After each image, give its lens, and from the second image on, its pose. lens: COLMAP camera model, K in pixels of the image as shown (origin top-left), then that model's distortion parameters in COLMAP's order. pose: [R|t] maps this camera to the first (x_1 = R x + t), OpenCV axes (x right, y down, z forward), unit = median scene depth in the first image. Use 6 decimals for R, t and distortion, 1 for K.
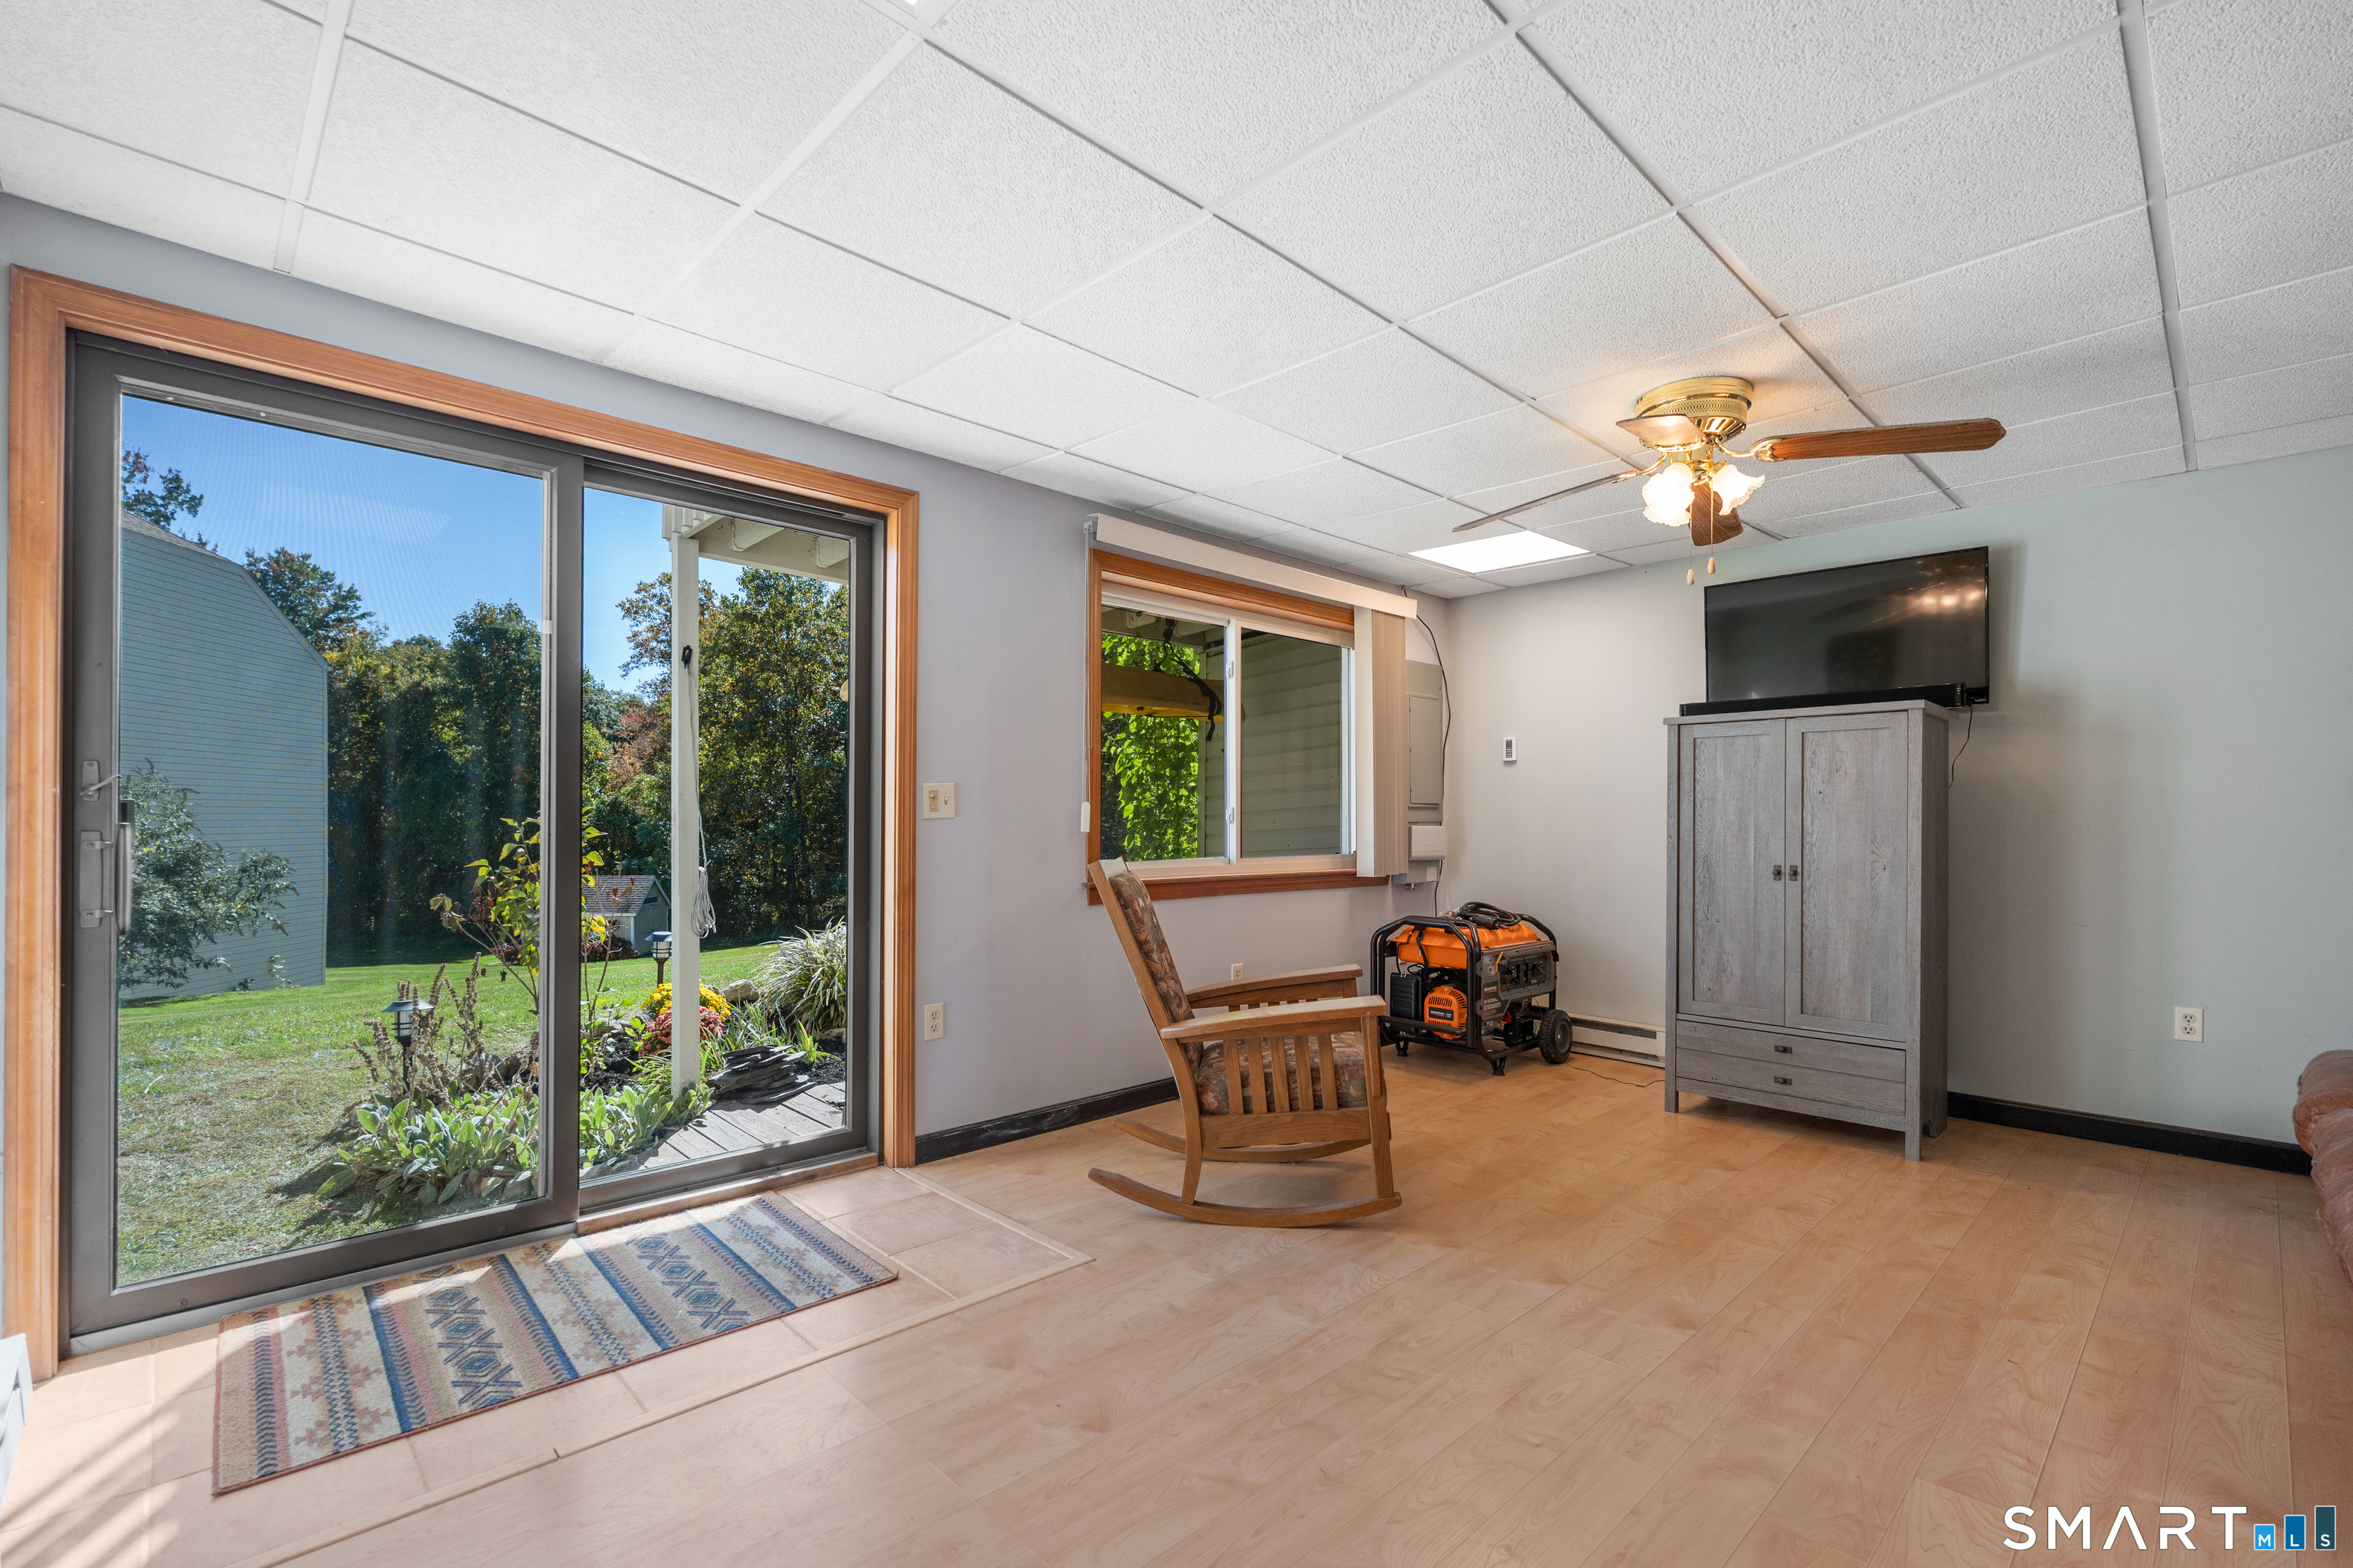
lens RADIAL K [[1048.6, 0, 1175.7], [0, 1048.6, 831.6], [0, 0, 1]] dist [-0.000657, -0.000163]
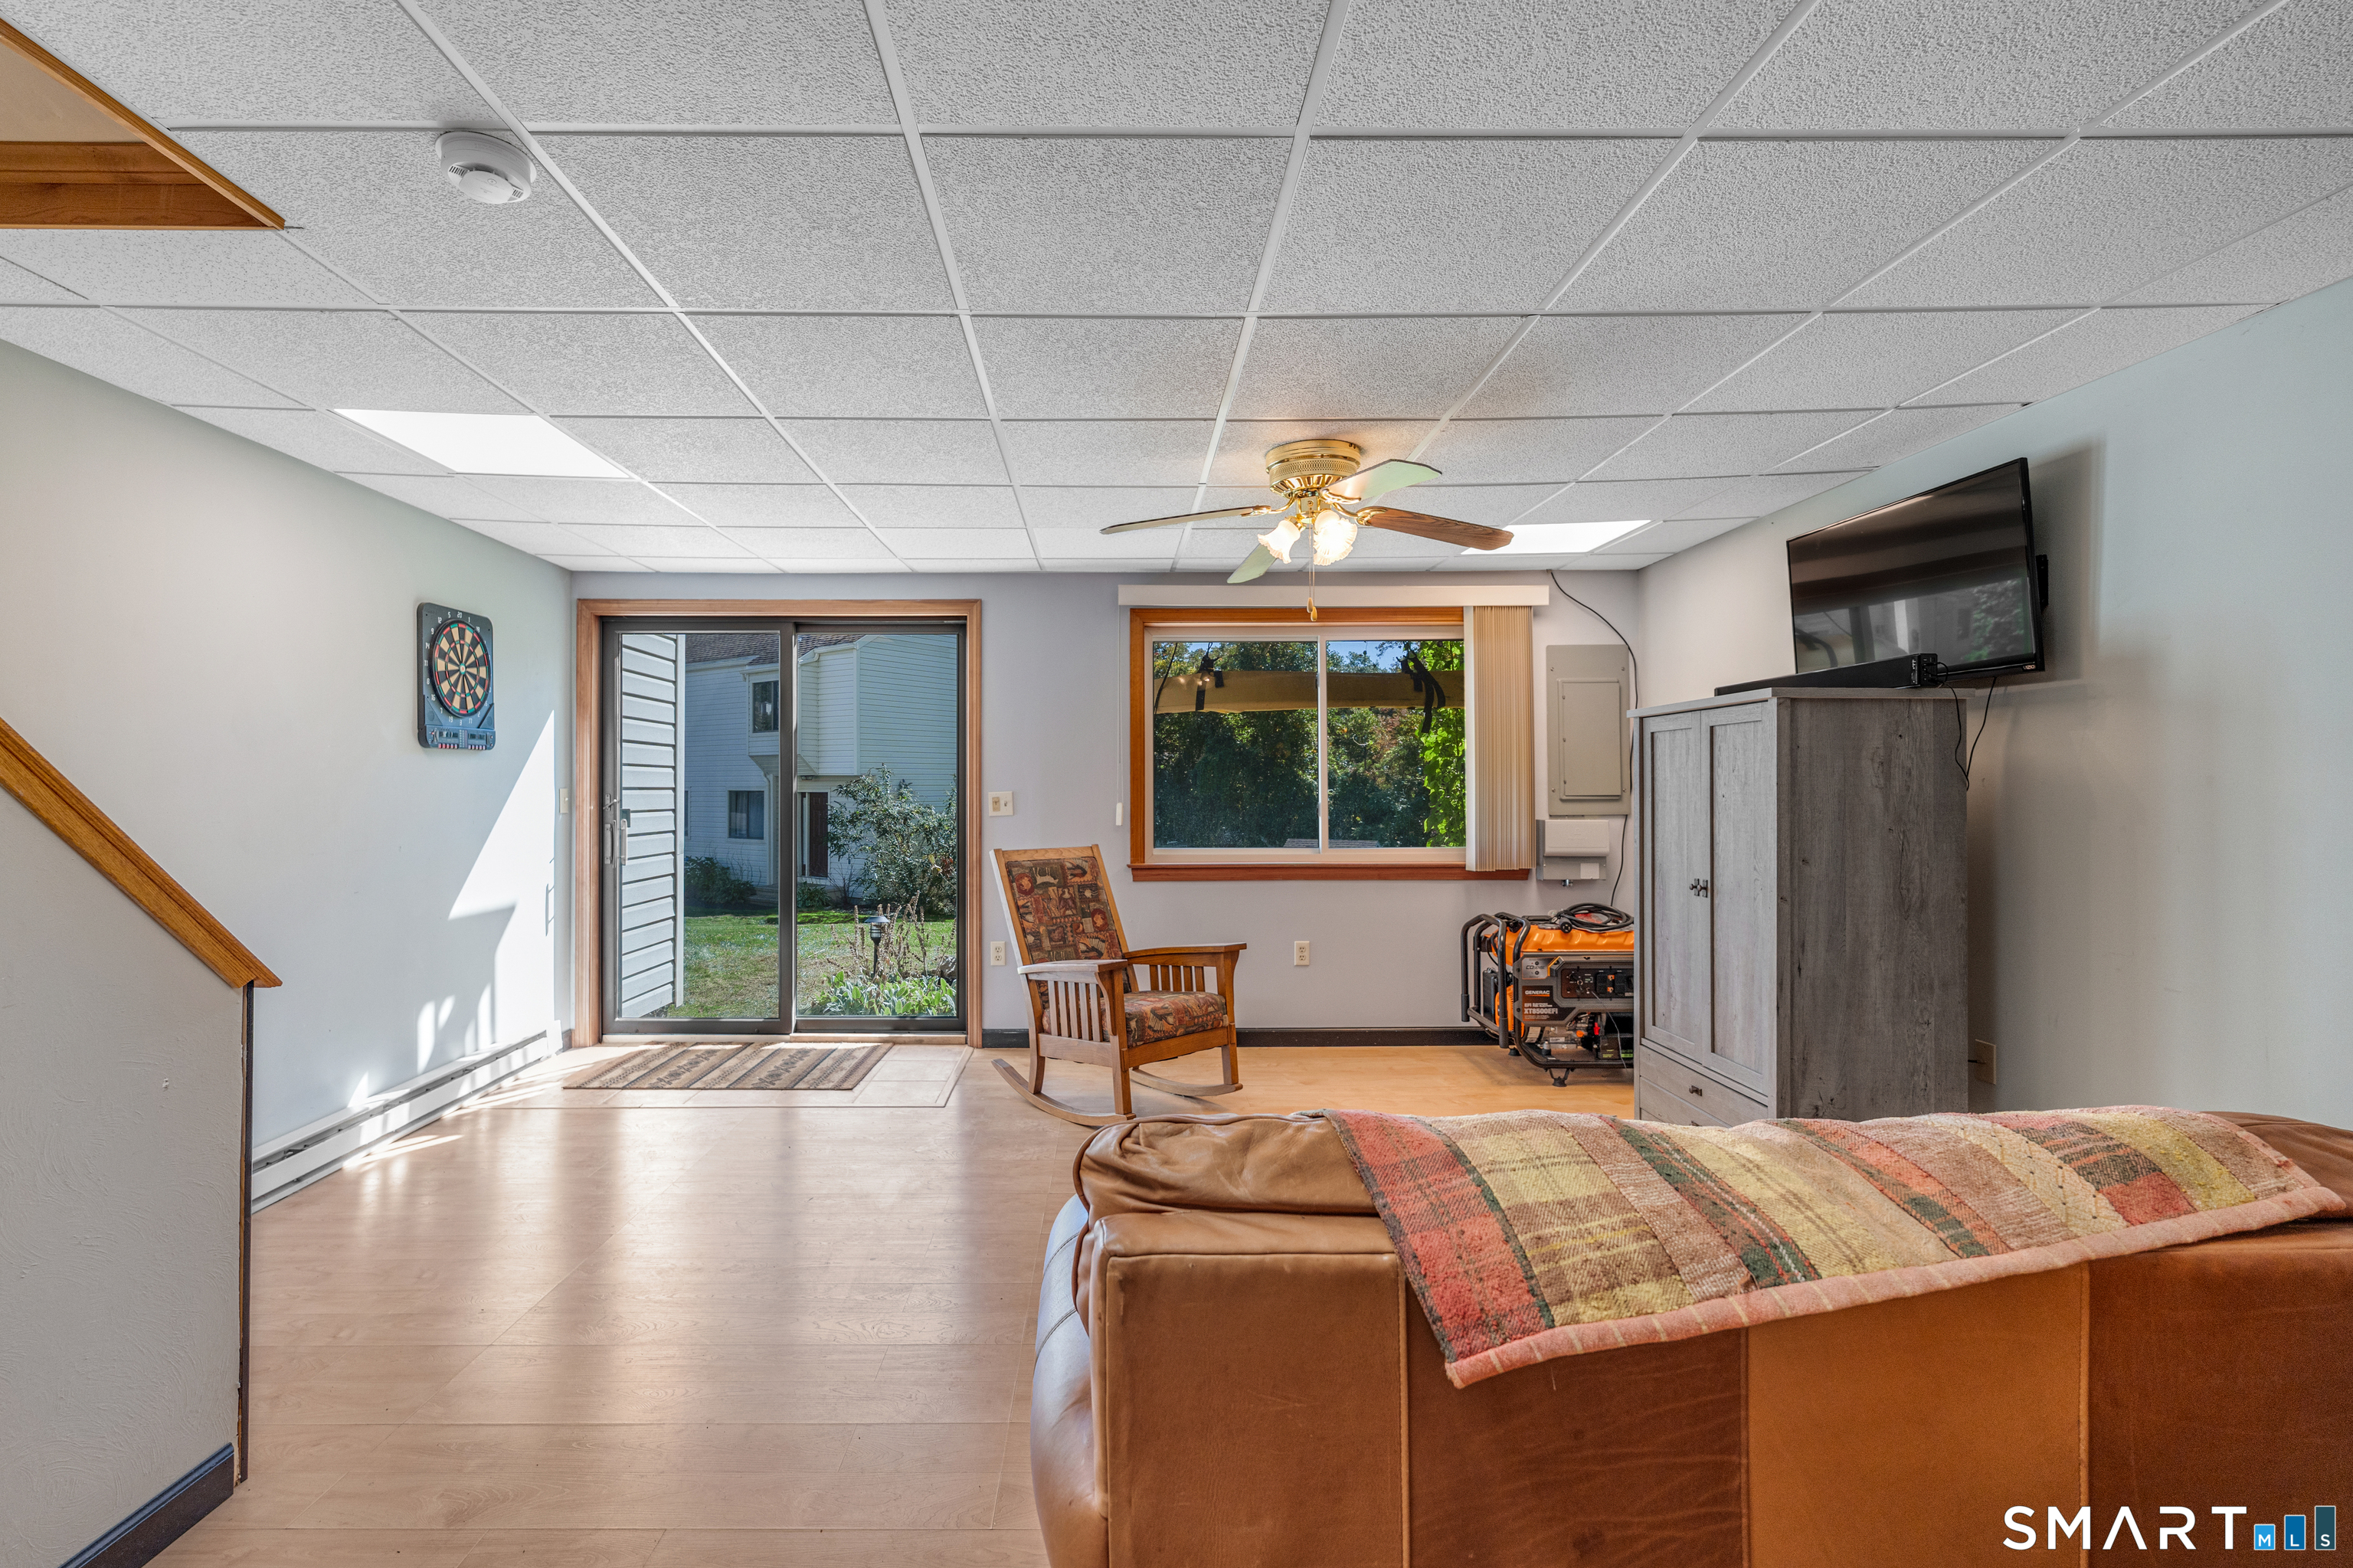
lens RADIAL K [[1052.1, 0, 1104.2], [0, 1052.1, 779.9], [0, 0, 1]] dist [0.000057, -0.000052]
pose [[0.724432, -0.011717, -0.689246, 0.852586], [-0.000290, 0.999850, -0.017301, -0.035822], [0.689346, 0.012733, 0.724321, 0.026249]]
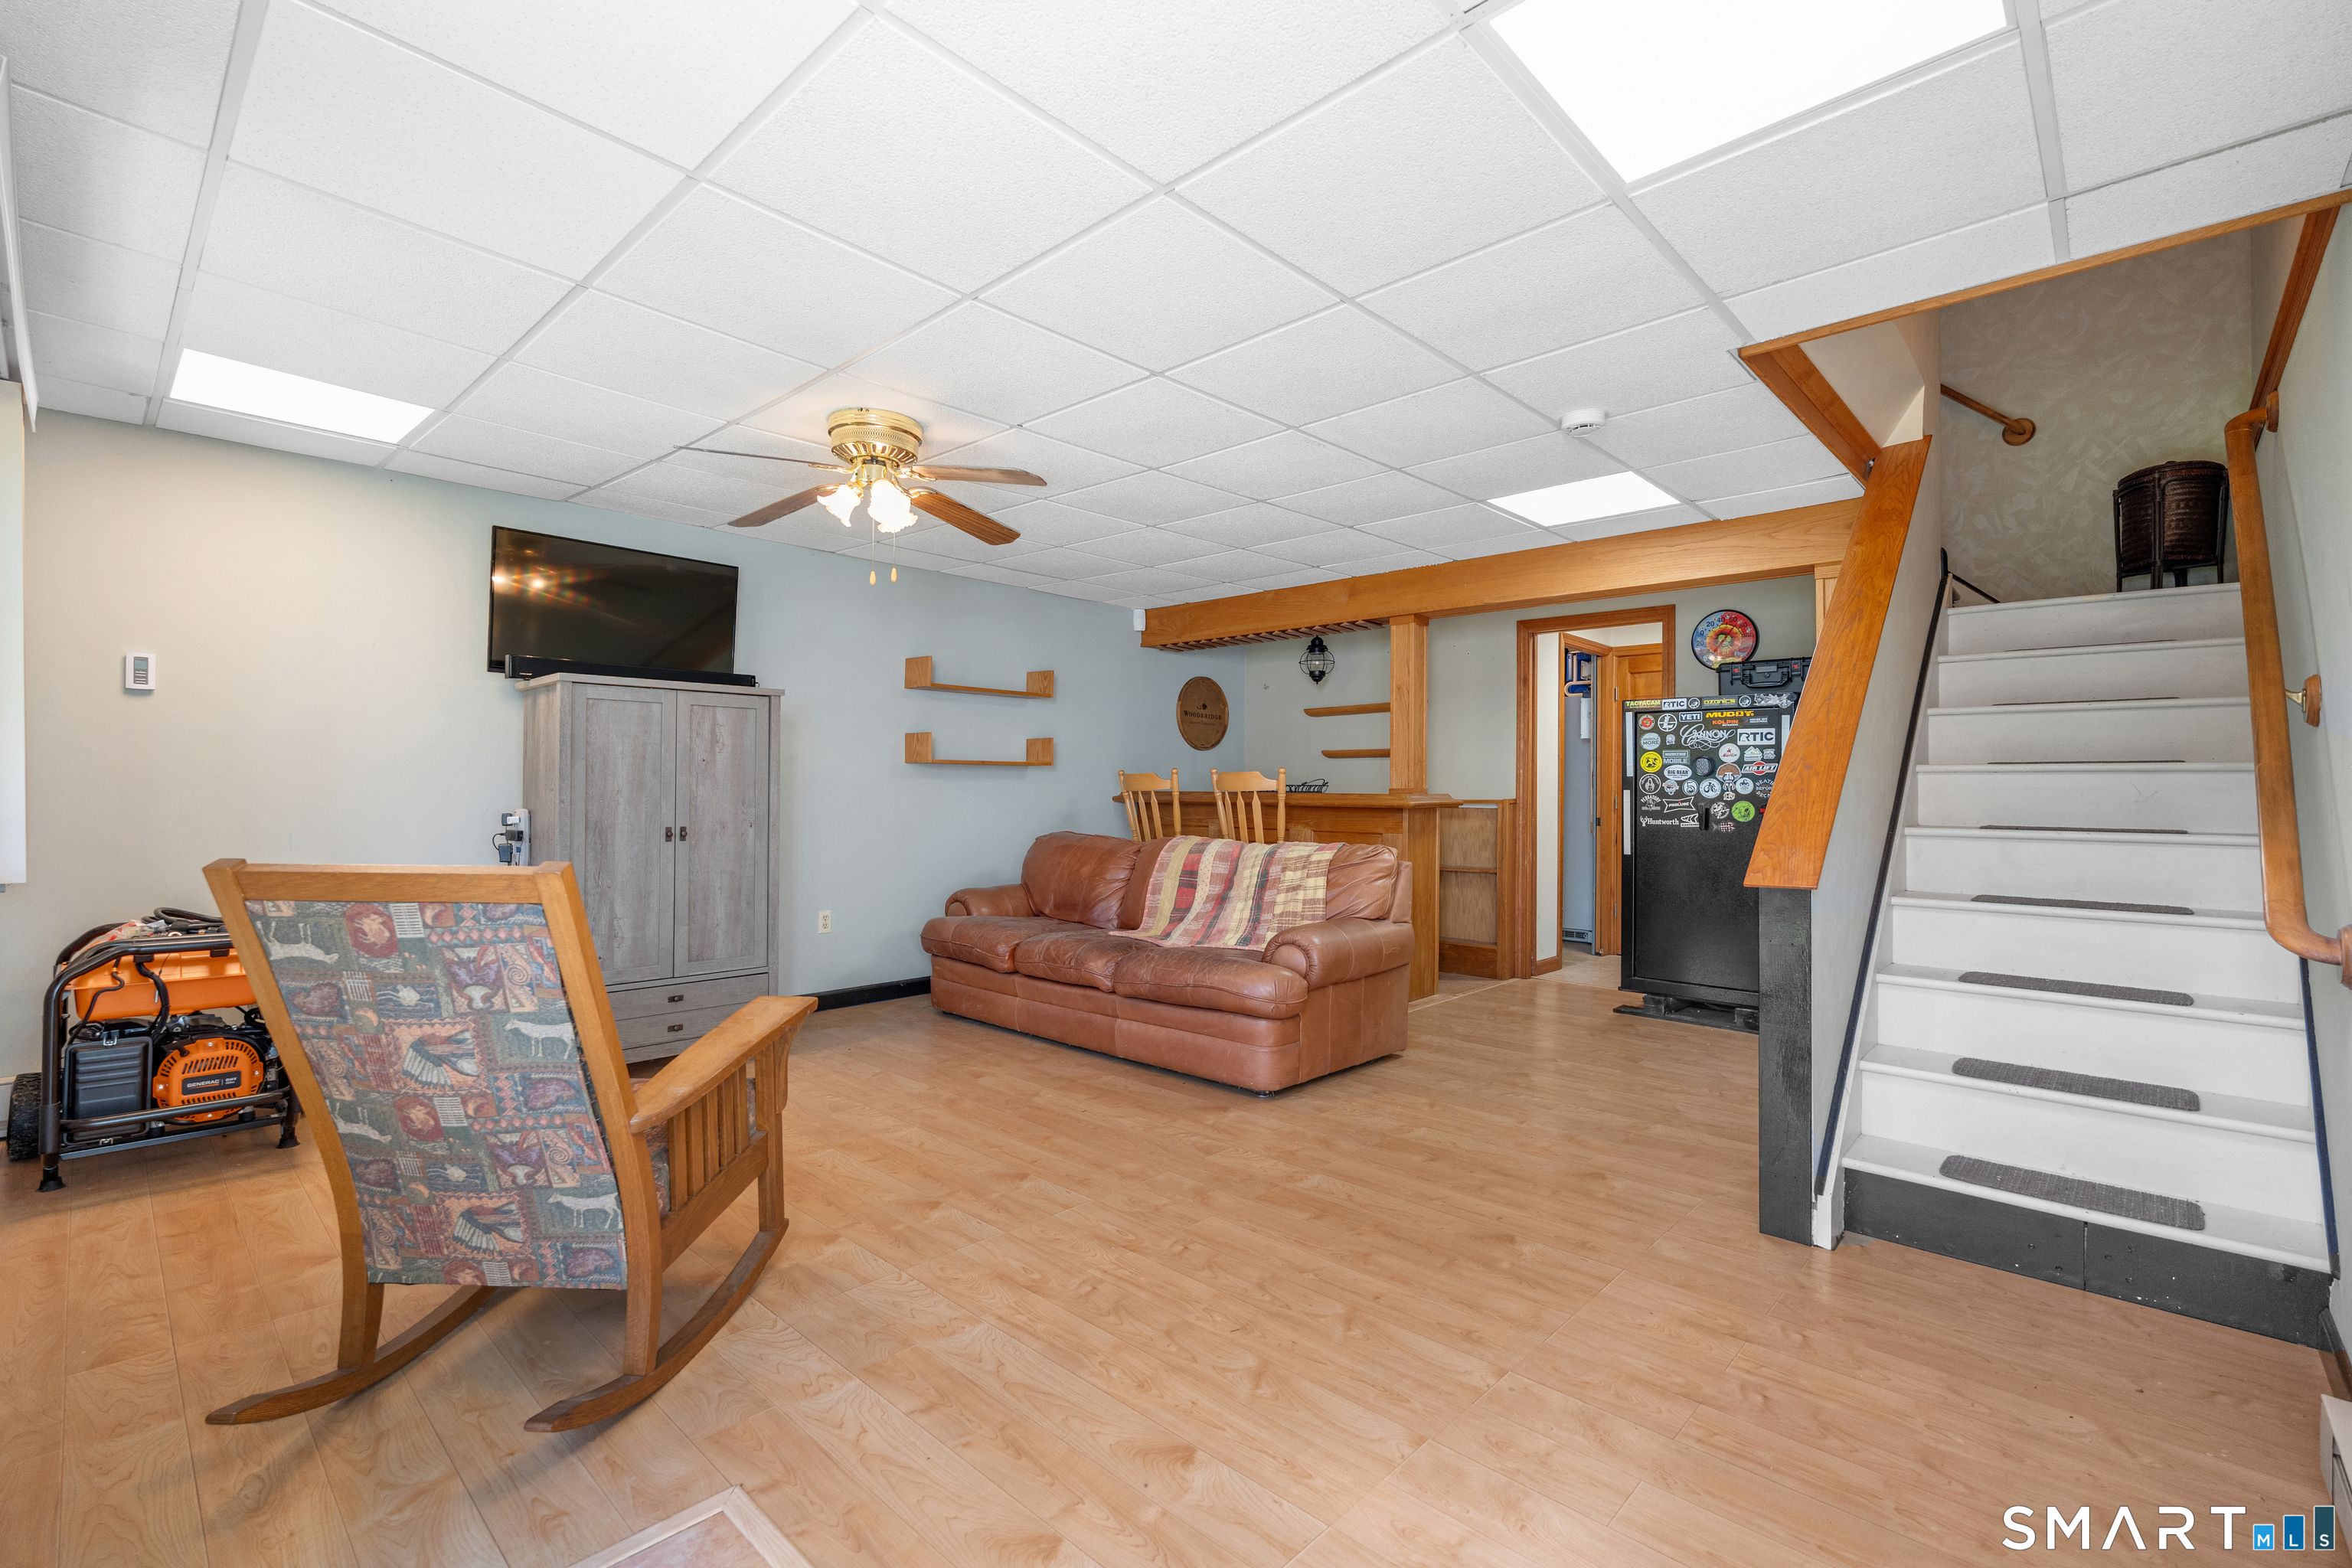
lens RADIAL K [[1035.0, 0, 1185.2], [0, 1035.0, 776.5], [0, 0, 1]] dist [-0.002382, -0.000265]
pose [[-0.056403, 0.007743, 0.998378, -0.523399], [0.000413, 0.999970, -0.007732, -0.011379], [-0.998408, -0.000024, -0.056405, 0.556491]]
